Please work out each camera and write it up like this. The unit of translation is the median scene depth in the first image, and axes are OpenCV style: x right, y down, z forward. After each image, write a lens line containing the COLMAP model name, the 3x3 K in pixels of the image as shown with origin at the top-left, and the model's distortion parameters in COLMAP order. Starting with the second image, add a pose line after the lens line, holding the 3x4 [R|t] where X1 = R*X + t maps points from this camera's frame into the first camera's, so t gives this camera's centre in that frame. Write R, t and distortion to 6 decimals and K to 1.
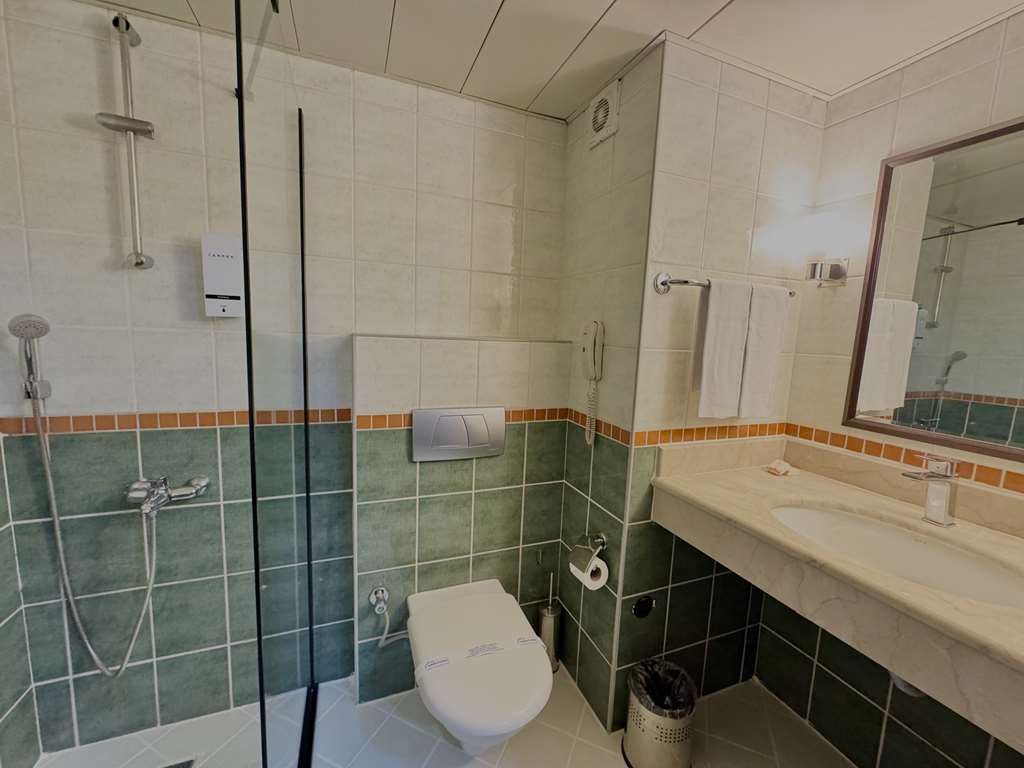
lens RADIAL K [[409.4, 0, 511.6], [0, 409.4, 384.9], [0, 0, 1]] dist [-0.000656, 0.000291]
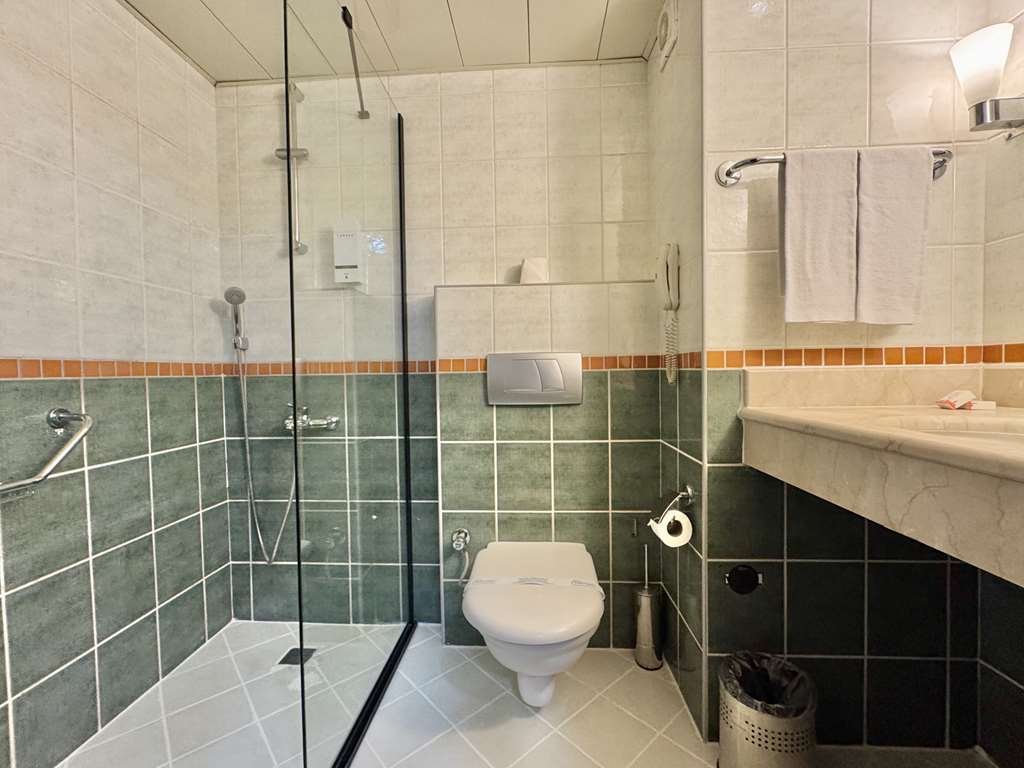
lens RADIAL K [[441.6, 0, 511.9], [0, 441.6, 384.1], [0, 0, 1]] dist [-0.000167, -0.000652]
pose [[0.906082, -0.042986, -0.420912, 0.293277], [-0.000359, 0.994747, -0.102363, 0.255957], [0.423101, 0.092900, 0.901307, 0.009222]]
